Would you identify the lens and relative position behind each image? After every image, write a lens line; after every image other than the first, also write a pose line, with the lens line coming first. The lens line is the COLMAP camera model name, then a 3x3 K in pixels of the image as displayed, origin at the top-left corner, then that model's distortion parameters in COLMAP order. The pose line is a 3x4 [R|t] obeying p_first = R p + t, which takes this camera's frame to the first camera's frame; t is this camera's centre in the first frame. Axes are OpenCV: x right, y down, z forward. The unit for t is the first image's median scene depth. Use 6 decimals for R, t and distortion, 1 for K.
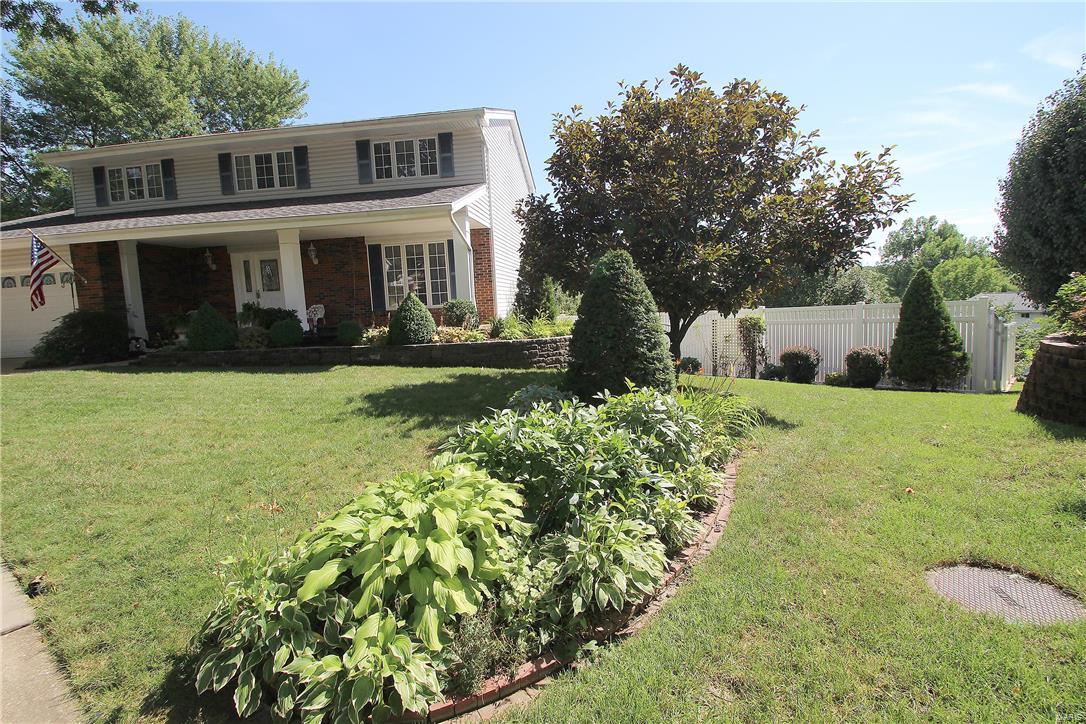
lens RADIAL K [[503.5, 0, 538.4], [0, 503.5, 350.8], [0, 0, 1]] dist [0.010452, -0.016898]
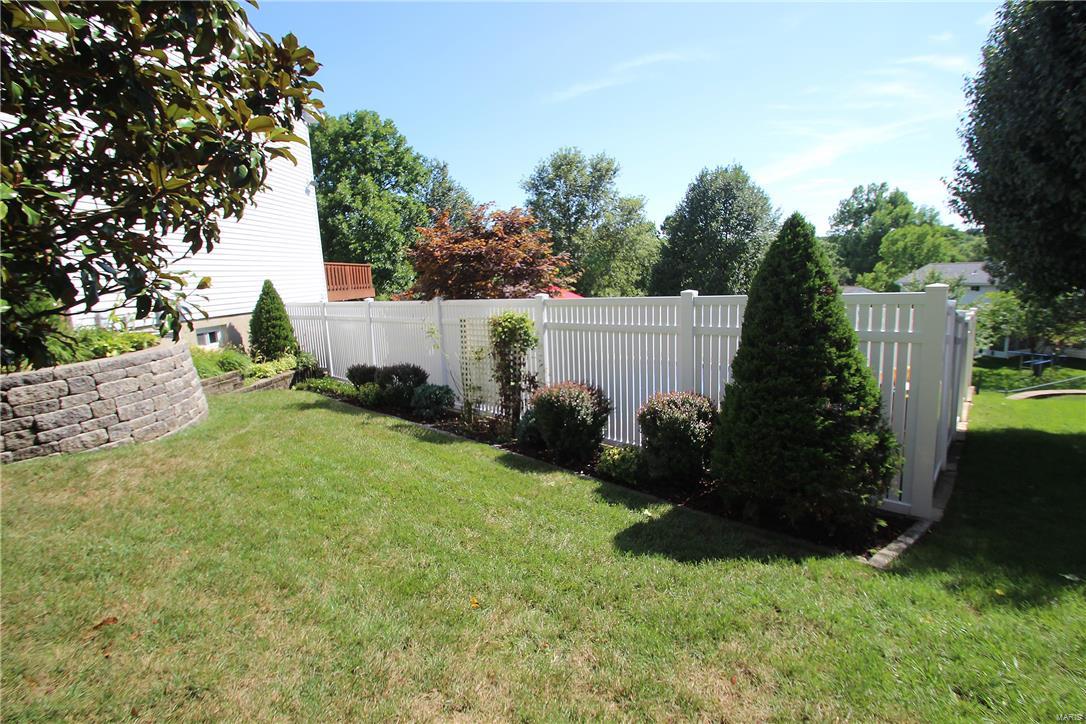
lens RADIAL K [[503.5, 0, 538.4], [0, 503.5, 350.8], [0, 0, 1]] dist [0.010452, -0.016898]
pose [[0.997835, -0.011172, 0.064807, 0.283808], [0.007373, 0.998256, 0.058568, -0.042335], [-0.065349, -0.057964, 0.996178, 0.323213]]
